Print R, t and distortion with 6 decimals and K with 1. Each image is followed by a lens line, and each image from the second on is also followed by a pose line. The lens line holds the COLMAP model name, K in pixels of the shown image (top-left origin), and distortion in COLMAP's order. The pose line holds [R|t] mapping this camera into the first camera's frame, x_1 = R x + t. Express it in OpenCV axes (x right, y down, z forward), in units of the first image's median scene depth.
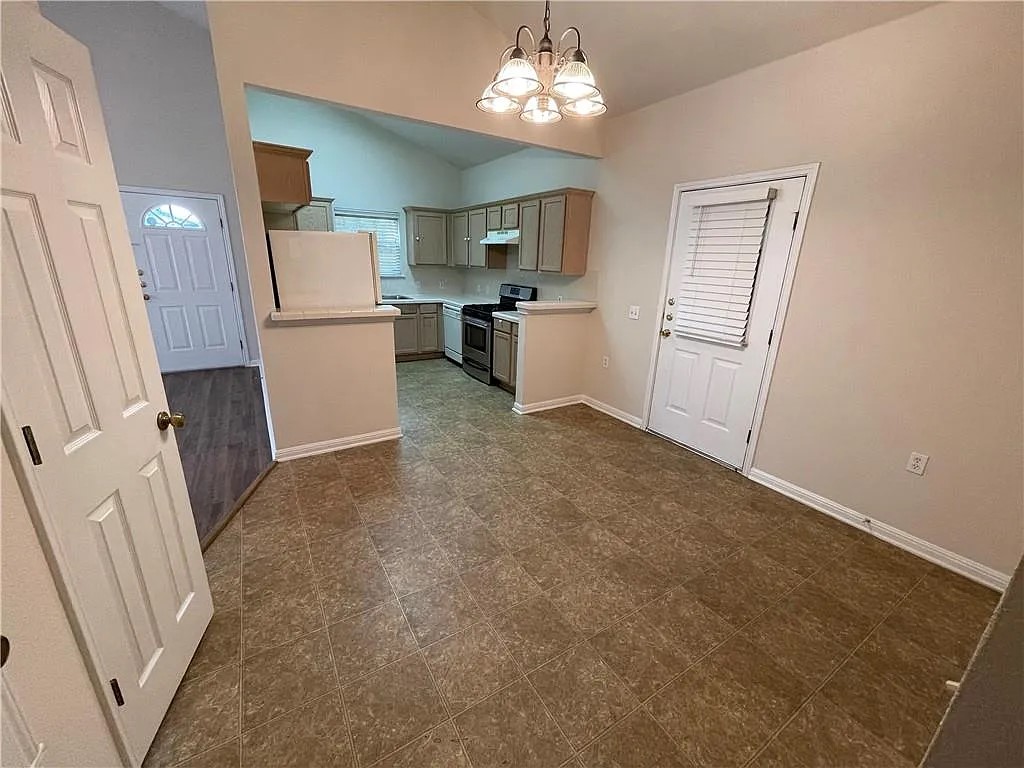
lens RADIAL K [[411.0, 0, 512.0], [0, 411.0, 384.0], [0, 0, 1]] dist [-0.002729, -0.000165]
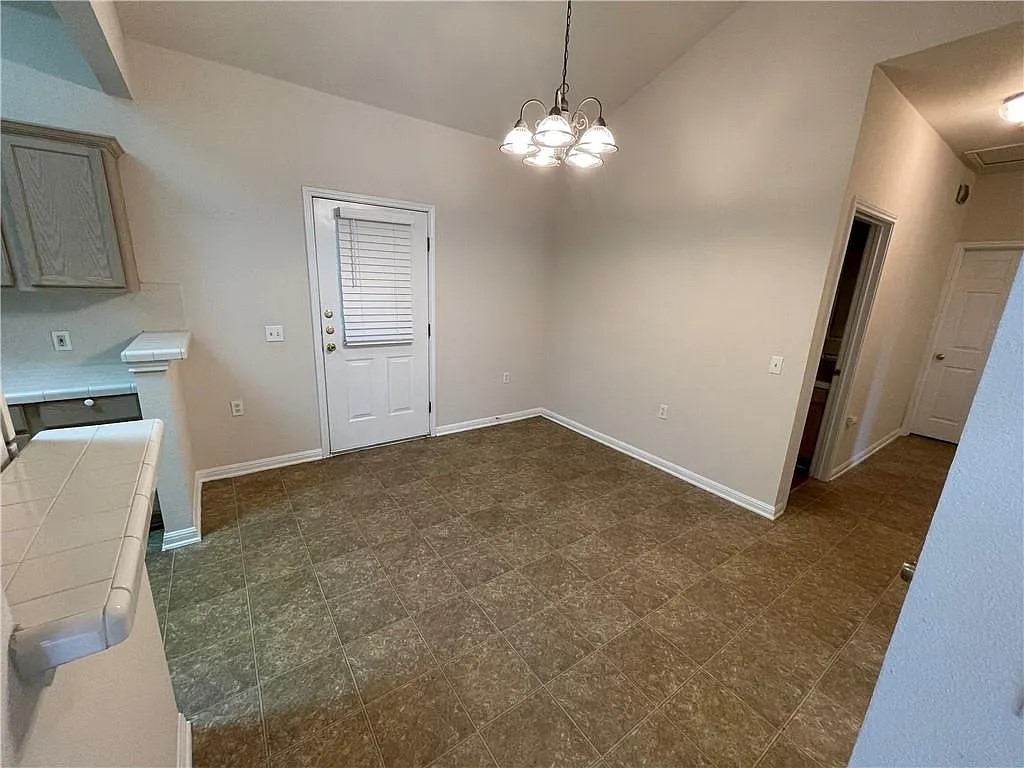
lens RADIAL K [[412.0, 0, 511.5], [0, 412.0, 386.5], [0, 0, 1]] dist [0.001186, 0.000234]
pose [[-0.058313, -0.288944, 0.955568, -0.637668], [0.248785, 0.922791, 0.294215, -0.240541], [-0.966802, 0.254887, 0.018074, 0.674709]]
